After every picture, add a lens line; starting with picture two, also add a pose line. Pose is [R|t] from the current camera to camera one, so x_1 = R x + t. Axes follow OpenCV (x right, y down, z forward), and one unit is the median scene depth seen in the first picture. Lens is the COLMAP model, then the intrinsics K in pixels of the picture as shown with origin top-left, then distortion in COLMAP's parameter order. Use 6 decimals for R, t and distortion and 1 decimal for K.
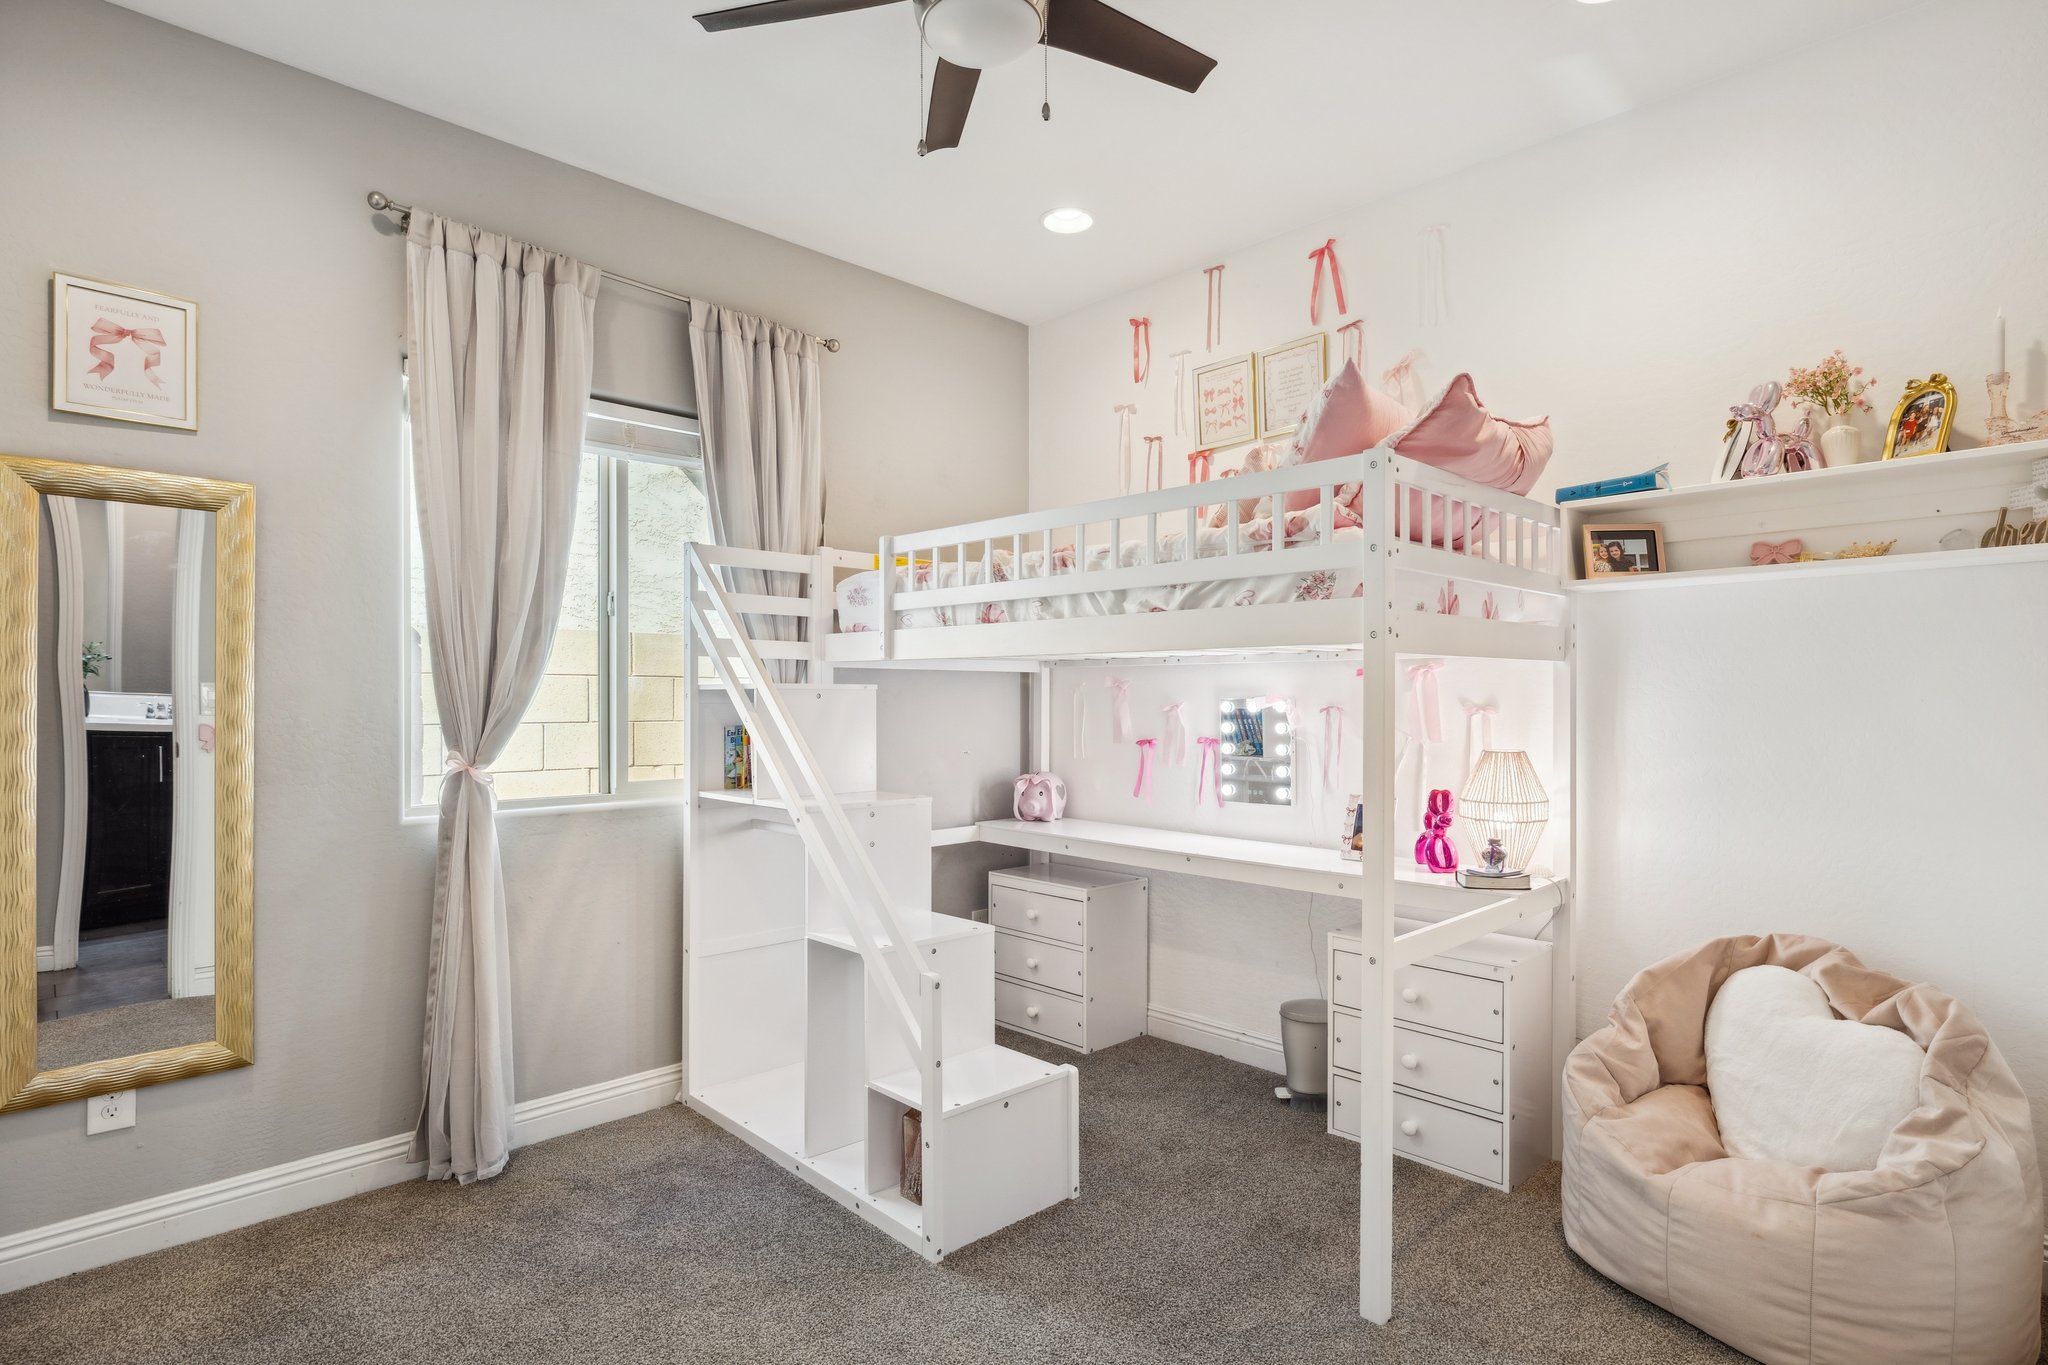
lens RADIAL K [[1030.7, 0, 1019.2], [0, 1030.7, 690.9], [0, 0, 1]] dist [0.001115, 0.000491]
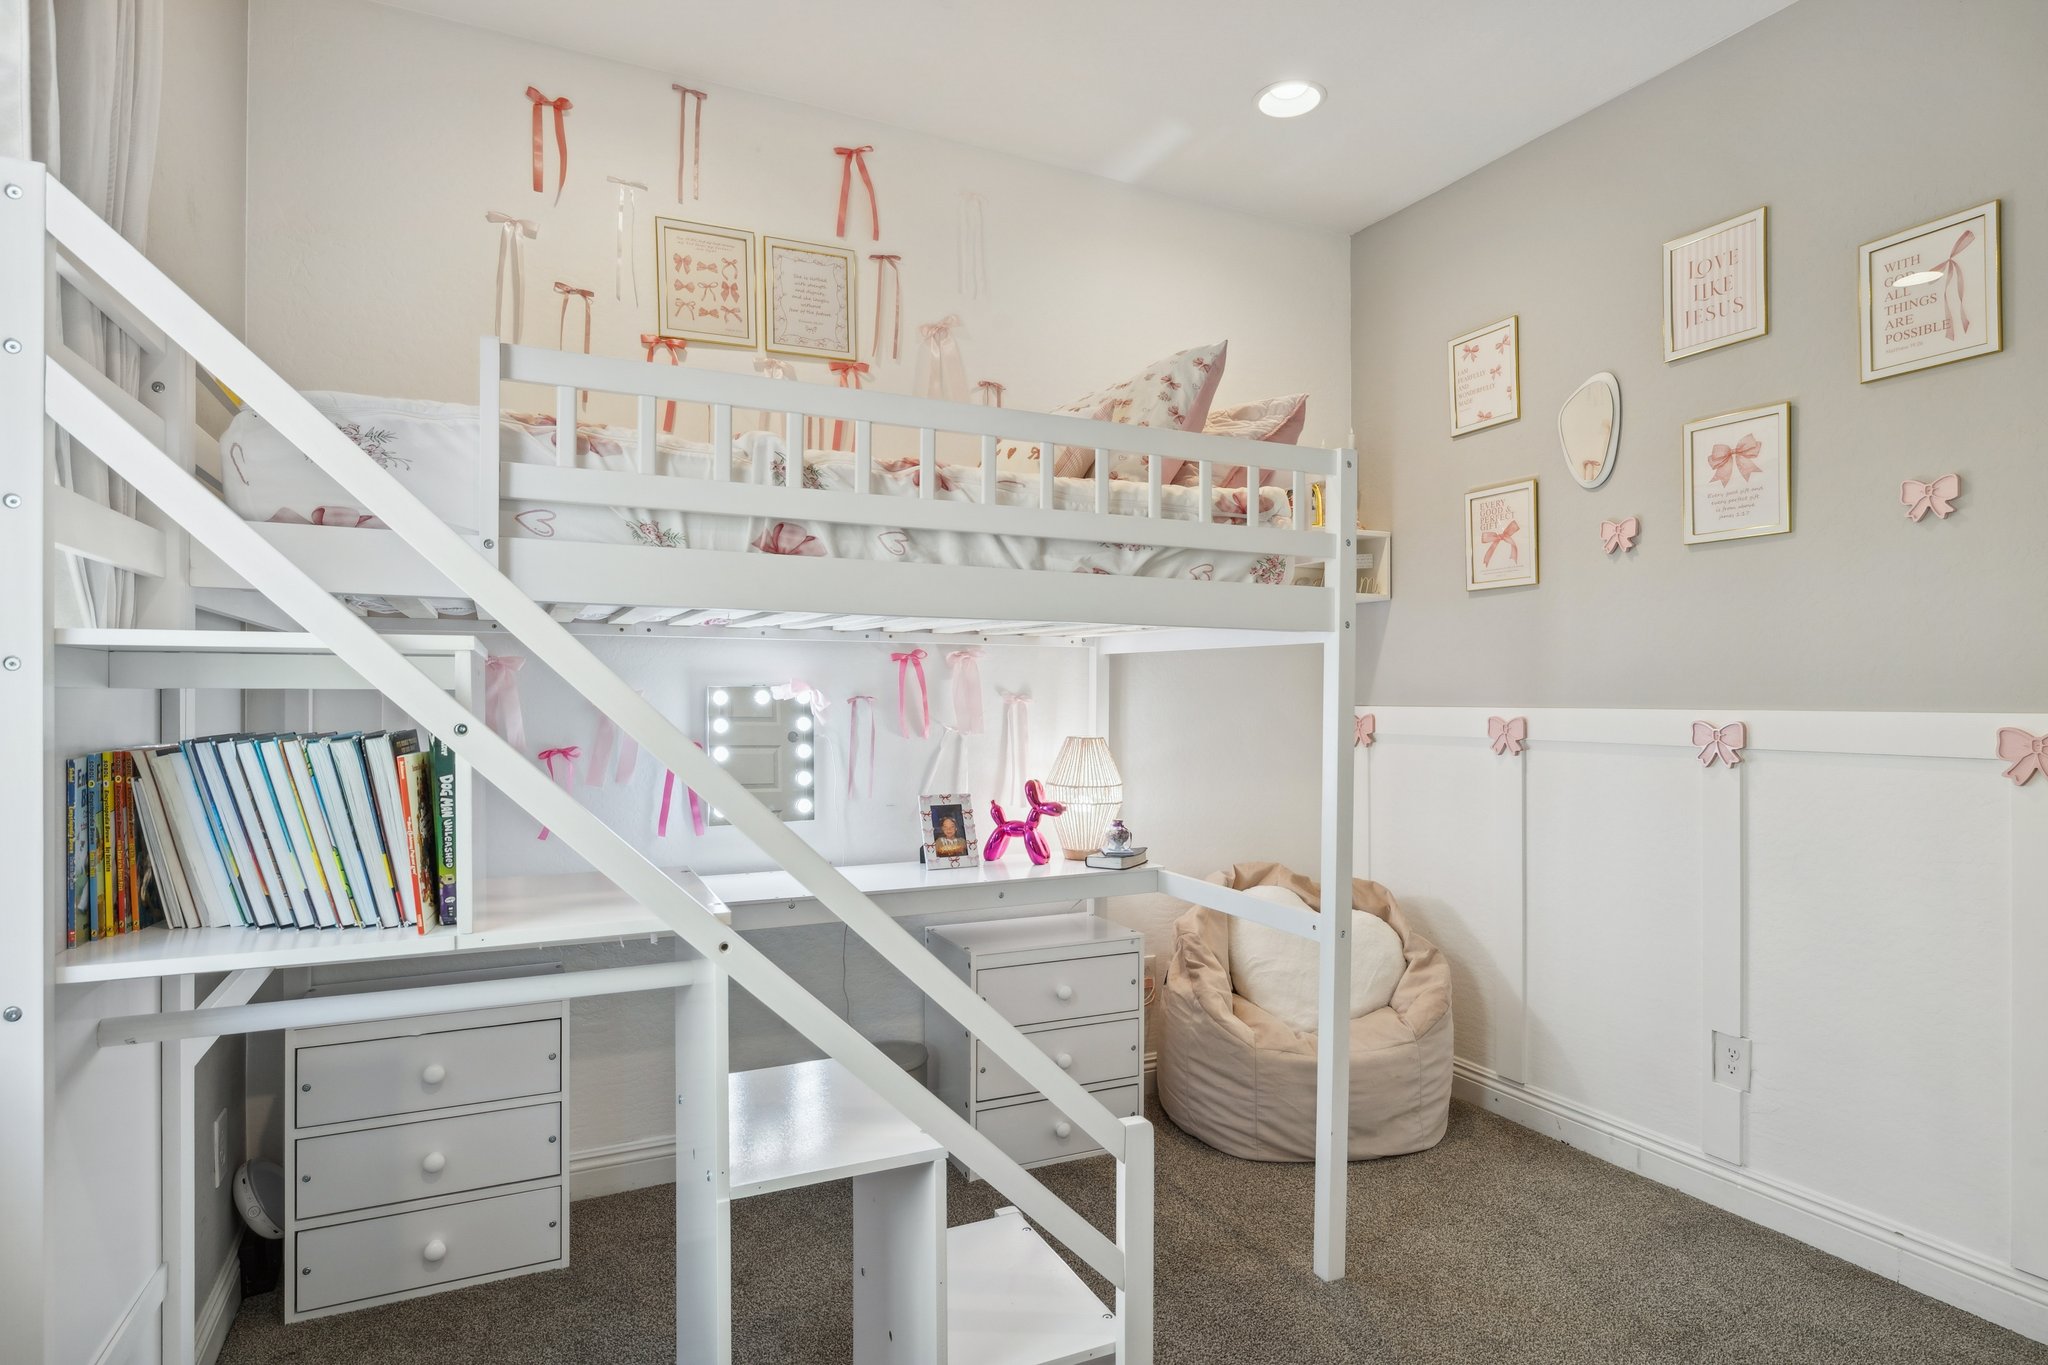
lens RADIAL K [[1084.2, 0, 1018.6], [0, 1084.2, 688.6], [0, 0, 1]] dist [-0.004149, -0.001061]
pose [[0.327141, 0.004491, 0.944965, -0.569615], [-0.008299, 0.999964, -0.001879, 0.010736], [-0.944939, -0.007228, 0.327166, 0.671966]]
